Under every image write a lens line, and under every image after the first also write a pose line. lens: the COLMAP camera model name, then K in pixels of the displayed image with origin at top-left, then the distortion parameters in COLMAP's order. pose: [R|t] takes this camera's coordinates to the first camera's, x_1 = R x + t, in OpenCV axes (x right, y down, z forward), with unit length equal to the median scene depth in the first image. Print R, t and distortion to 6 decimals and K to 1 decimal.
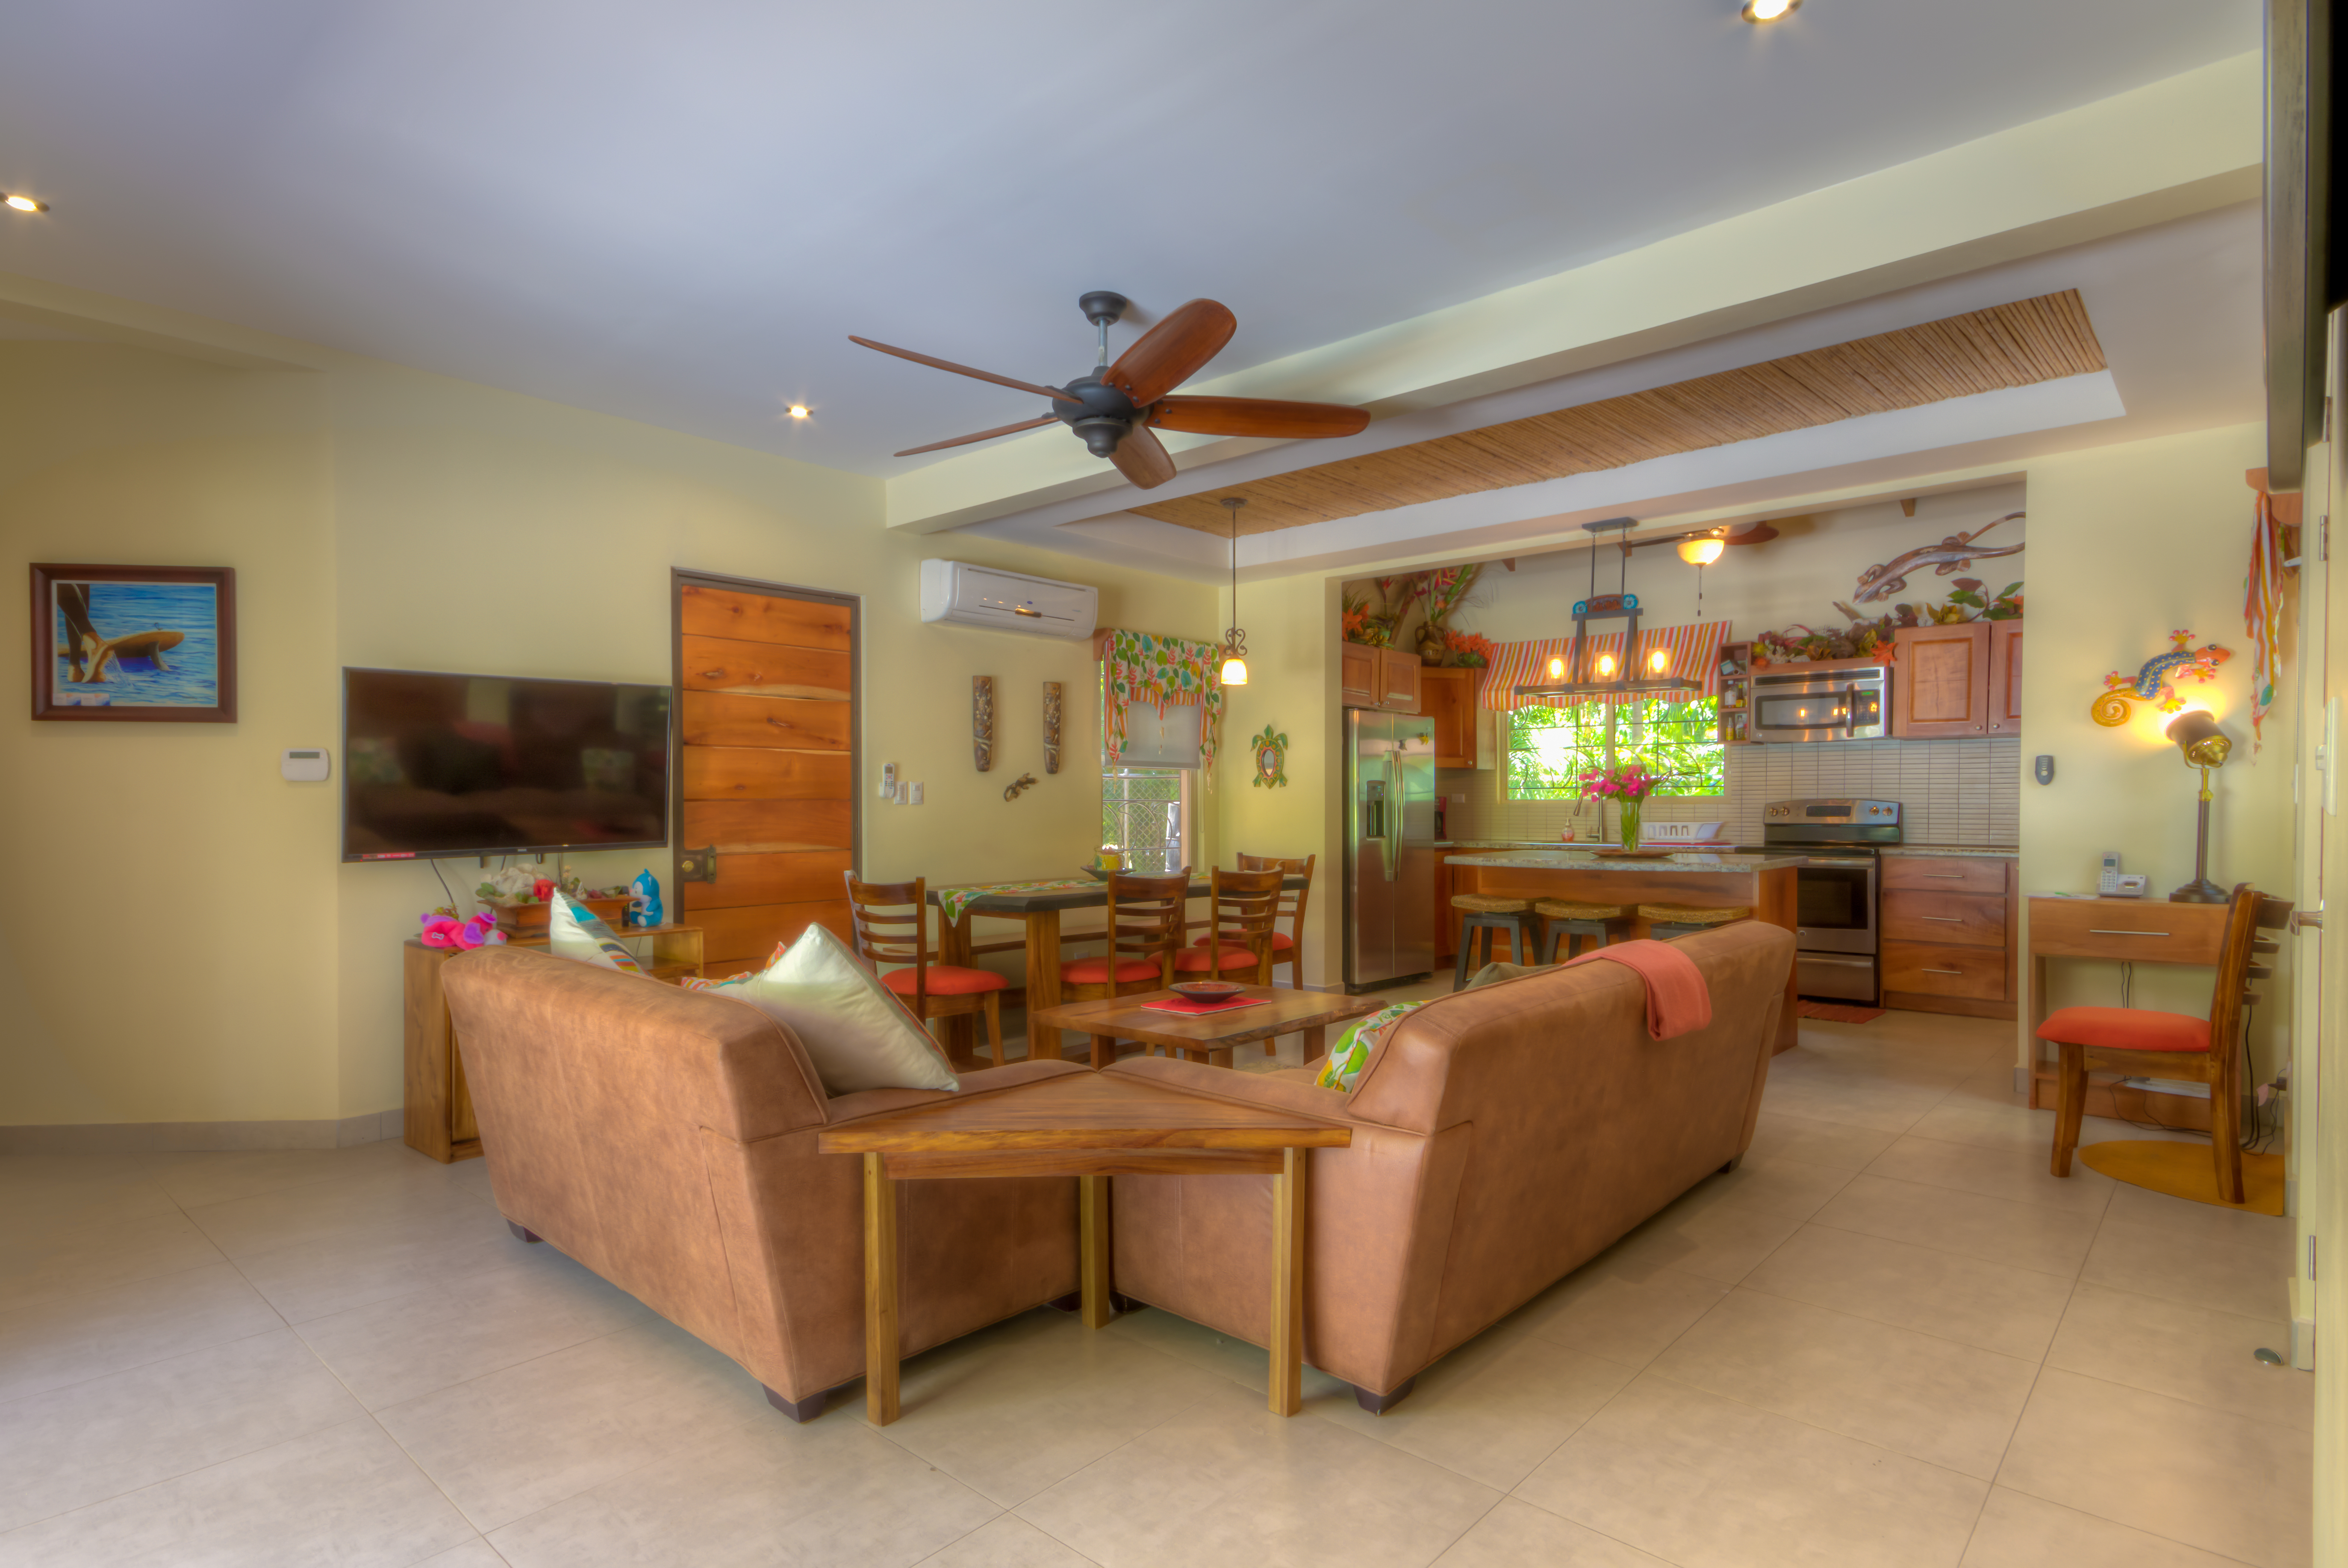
lens RADIAL K [[1213.8, 0, 1175.0], [0, 1213.8, 826.2], [0, 0, 1]] dist [0.012731, 0.010743]
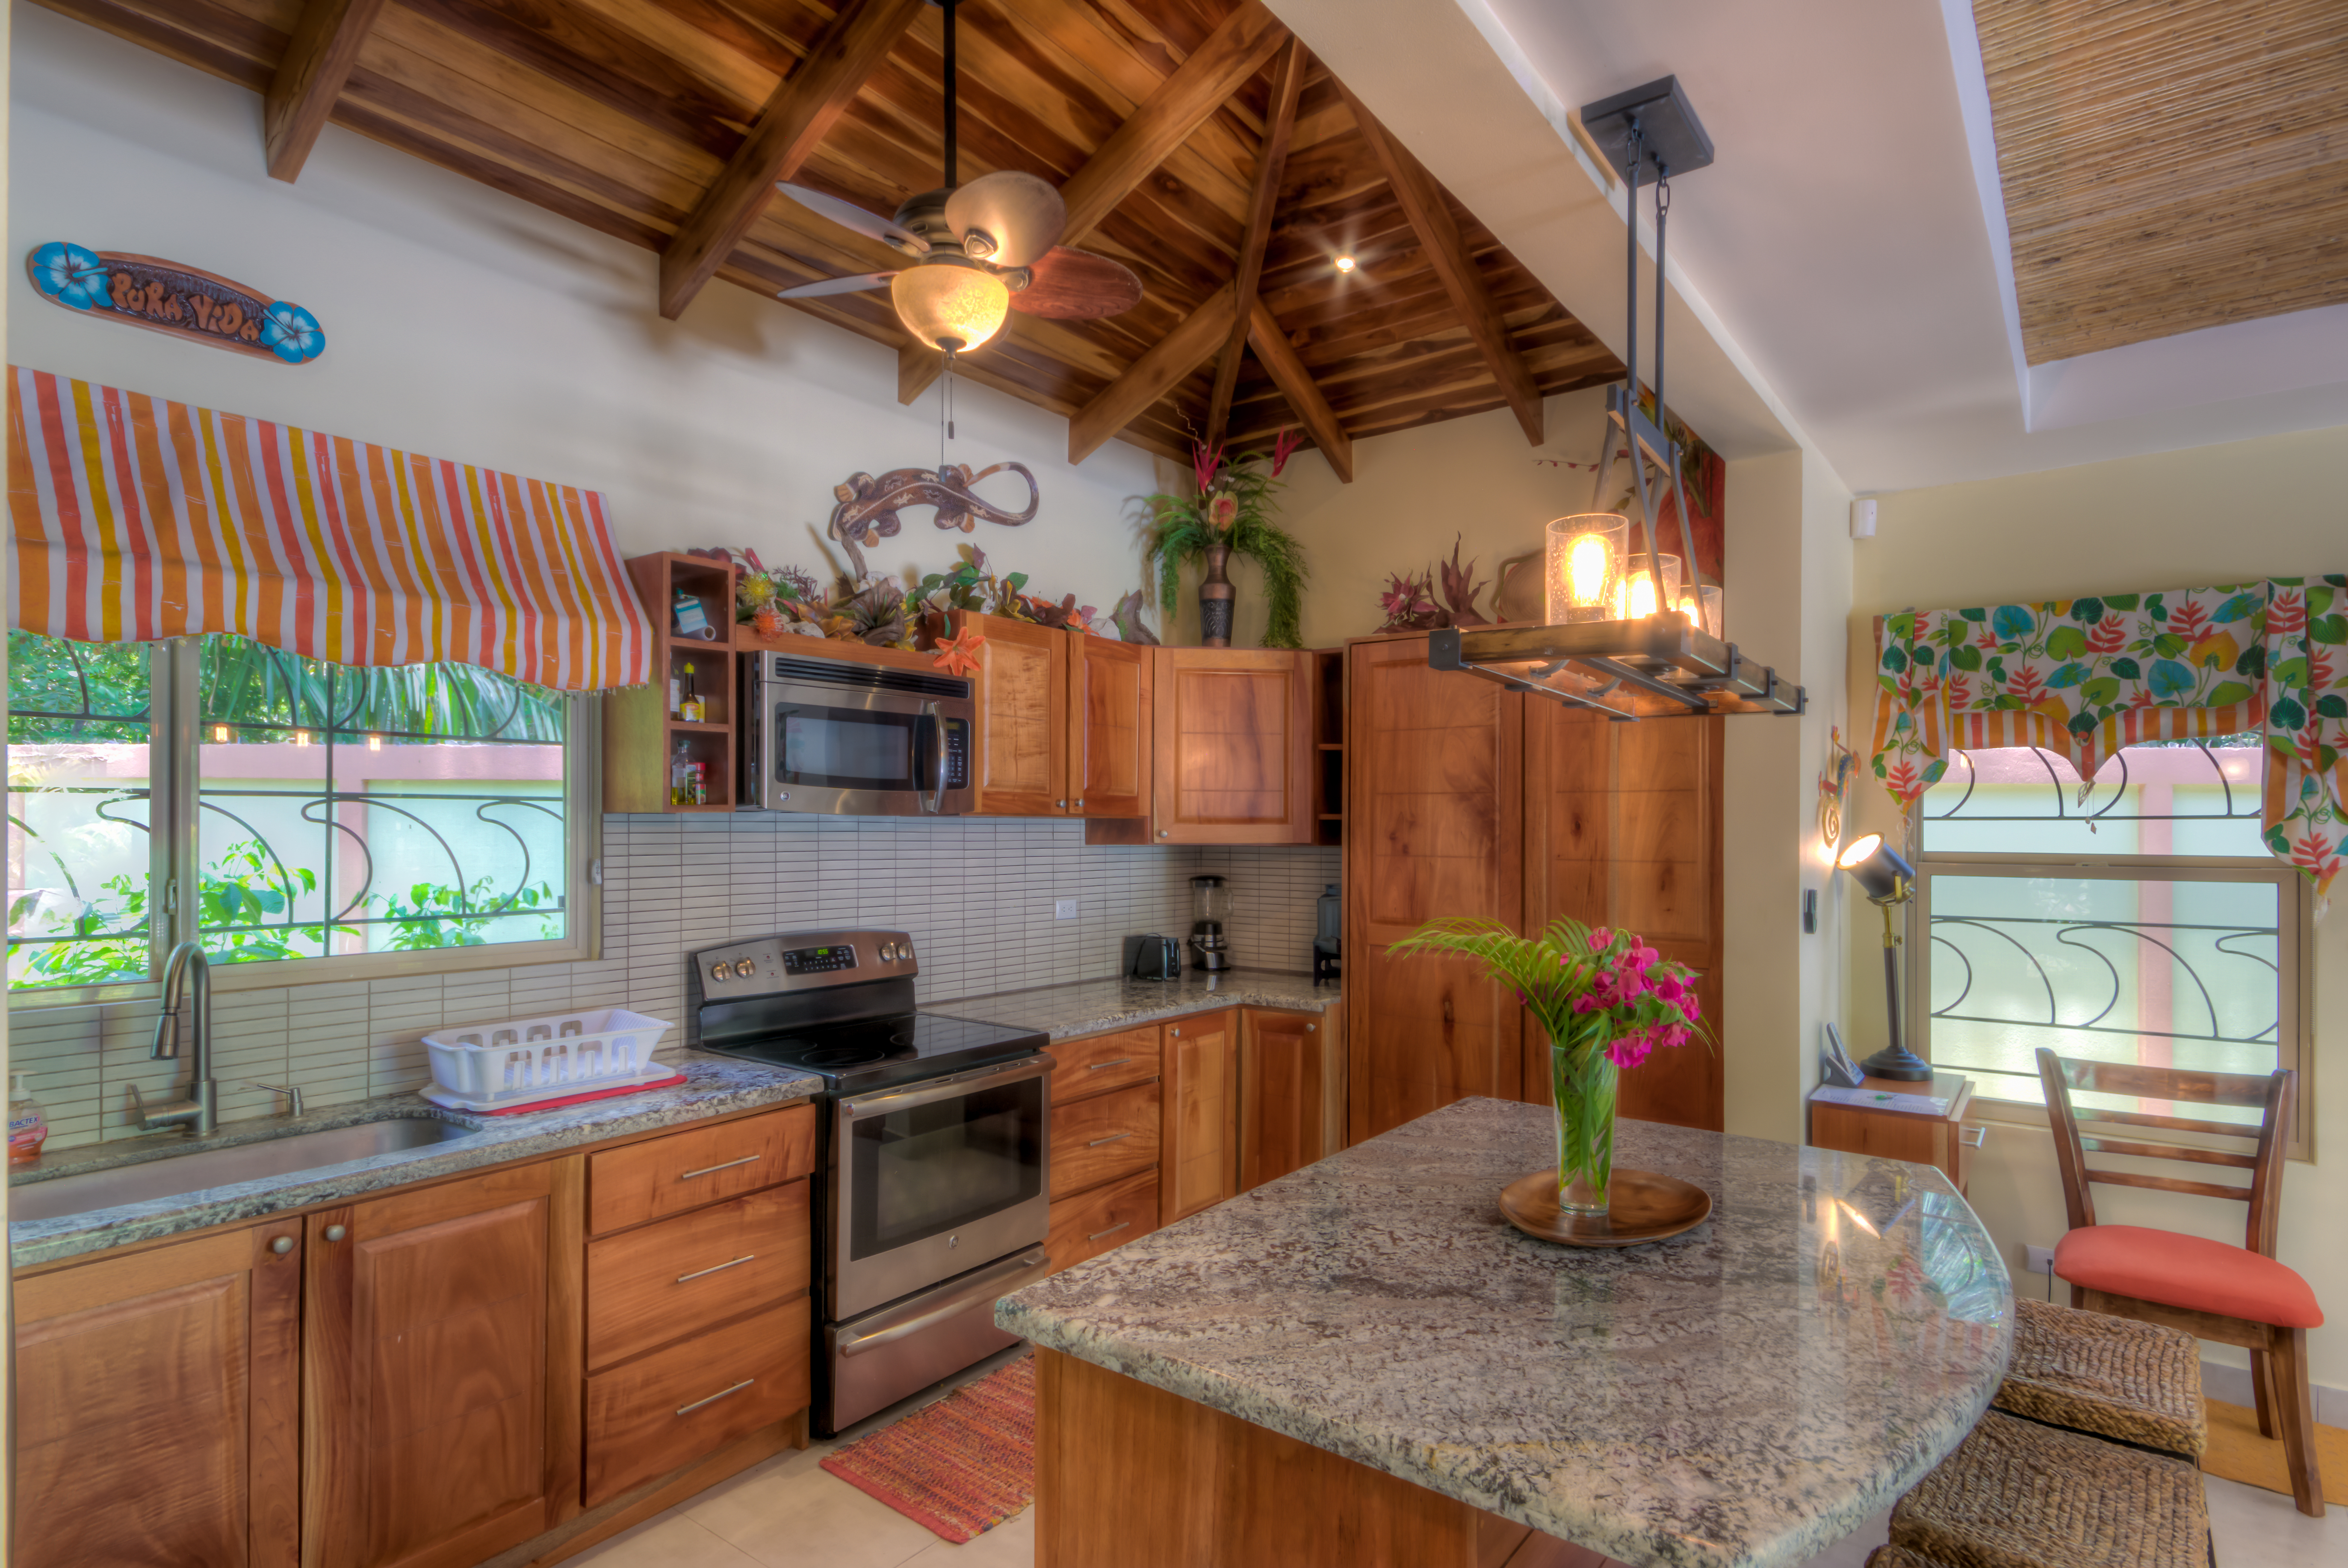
lens RADIAL K [[1213.7, 0, 1175.0], [0, 1213.7, 826.2], [0, 0, 1]] dist [0.012731, 0.010743]
pose [[-0.076772, -0.000110, 0.997049, 0.057520], [0.014469, 0.999895, 0.001225, -0.070971], [-0.996944, 0.014520, -0.076763, 1.011192]]
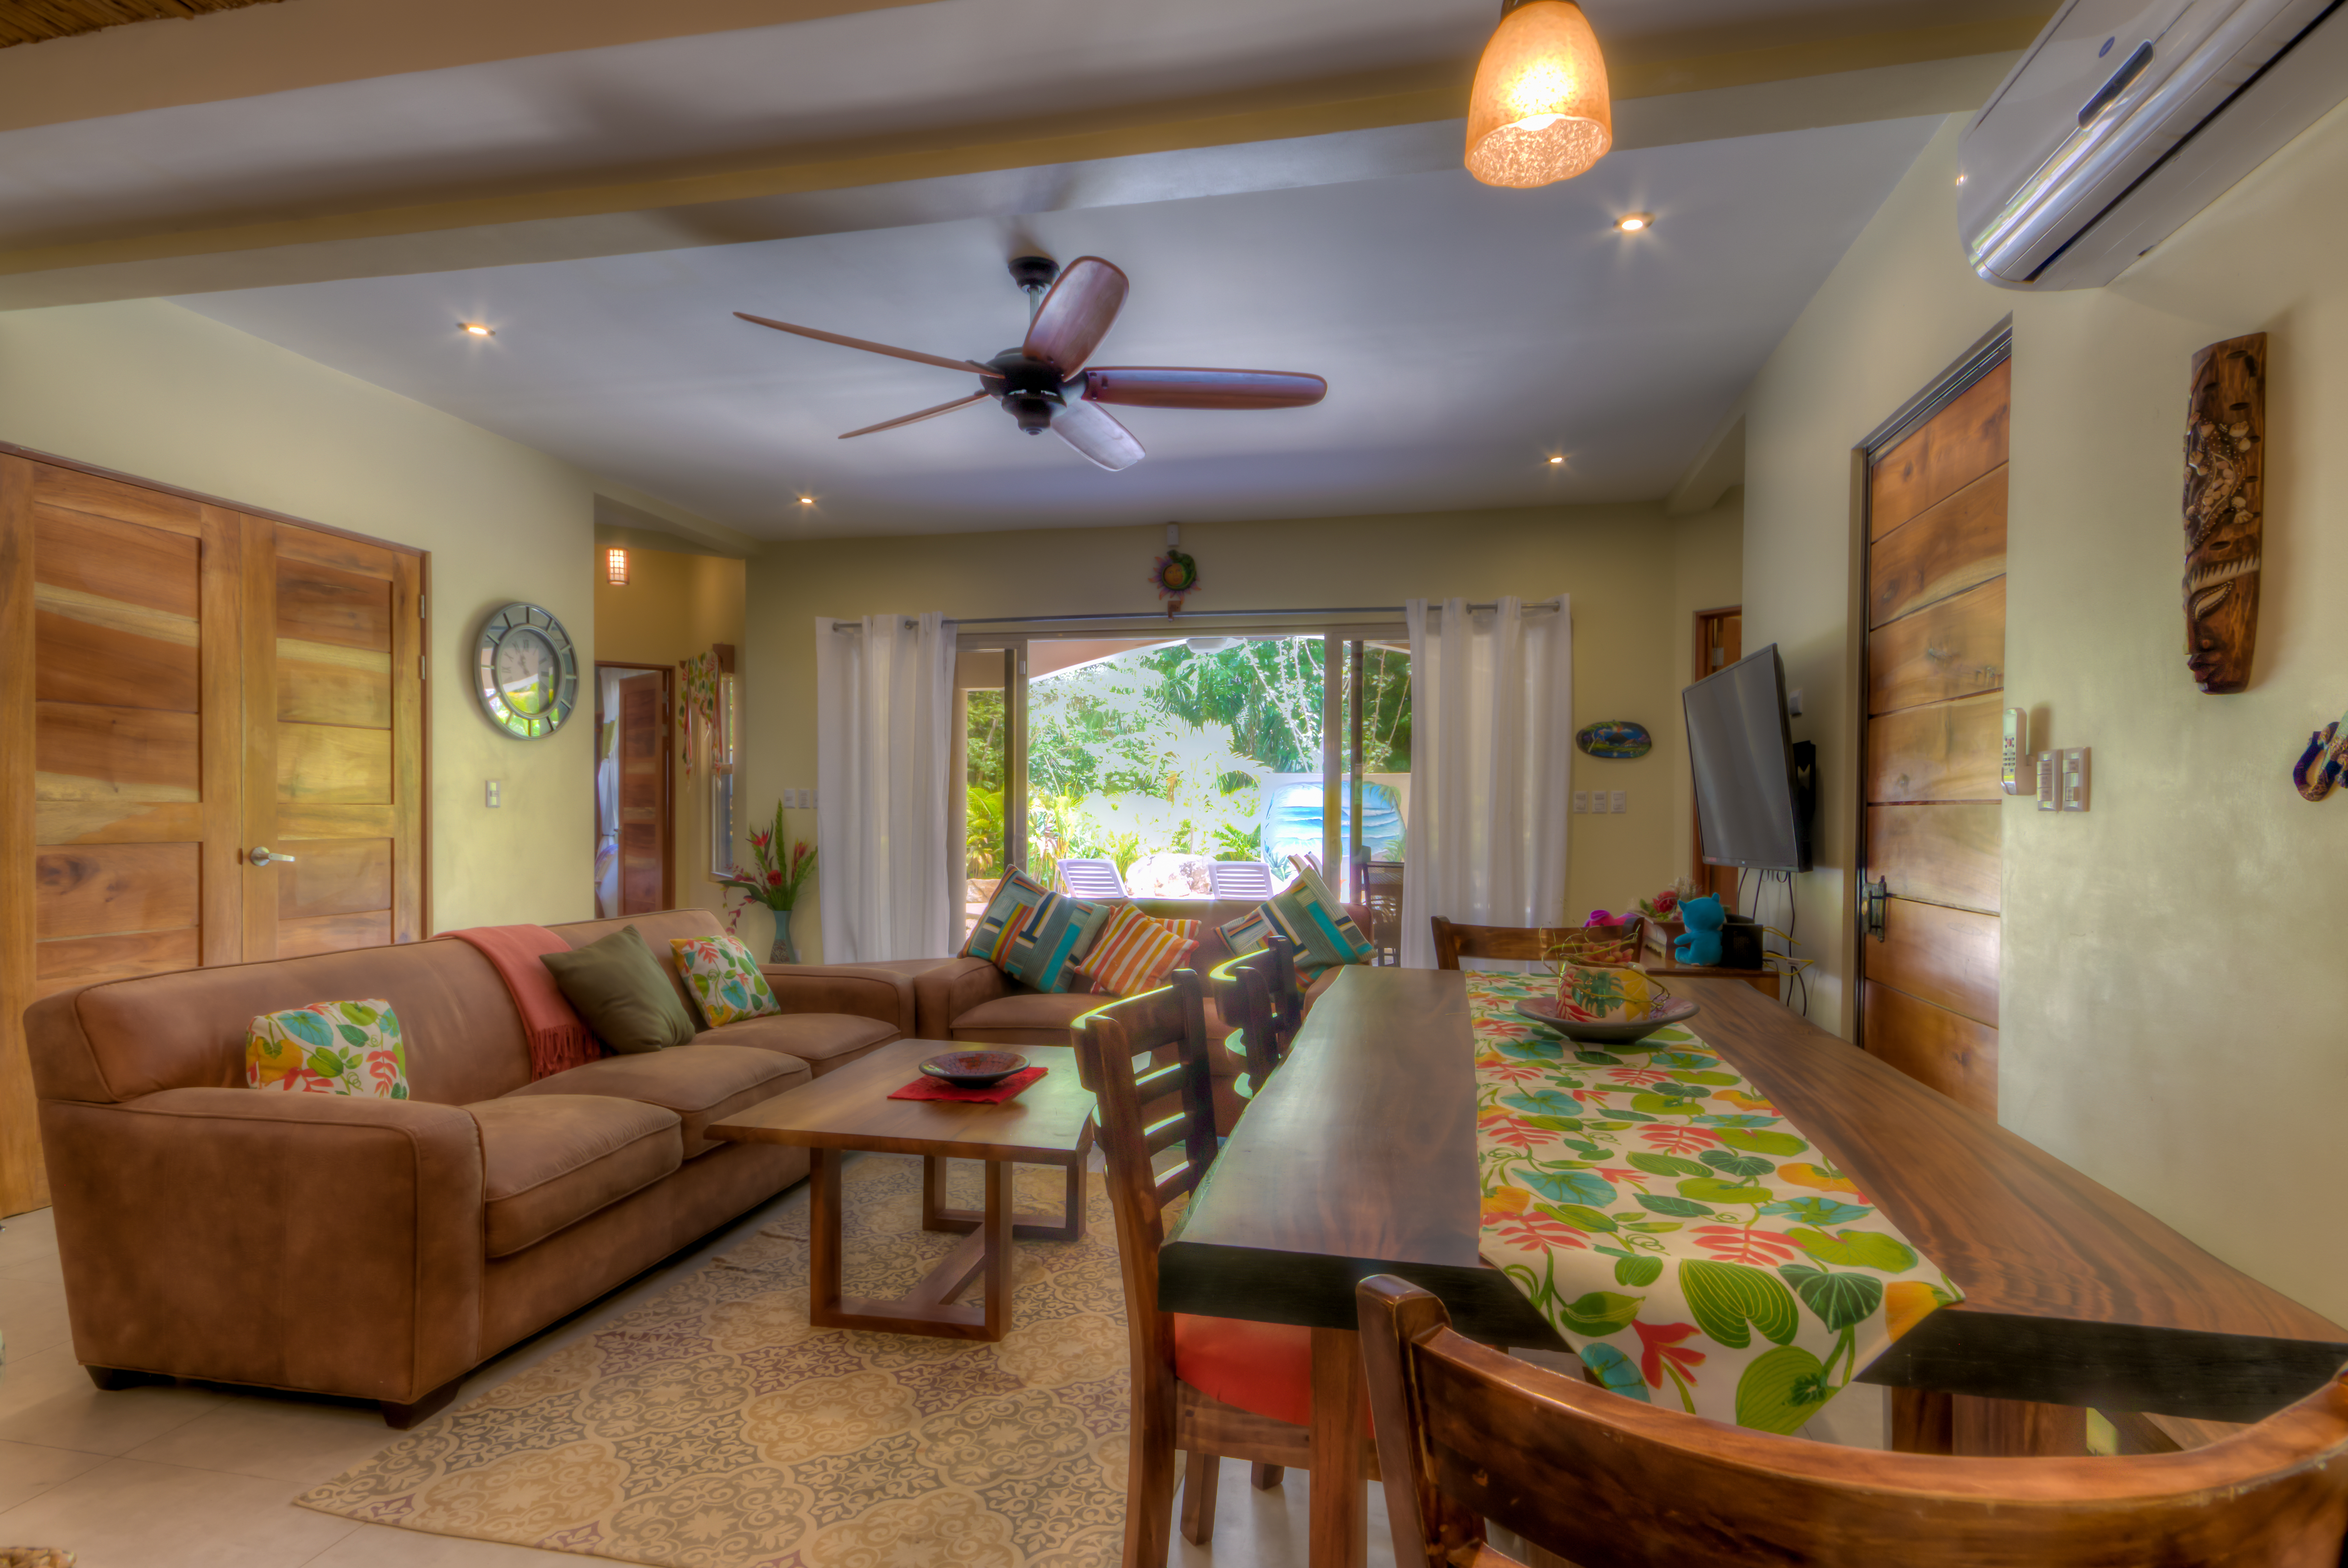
lens RADIAL K [[1213.8, 0, 1175.0], [0, 1213.8, 826.2], [0, 0, 1]] dist [0.012731, 0.010743]
pose [[-0.869935, 0.003040, -0.493156, 0.175155], [-0.014149, 0.999416, 0.031120, -0.018948], [0.492963, 0.034050, -0.869384, 1.055351]]
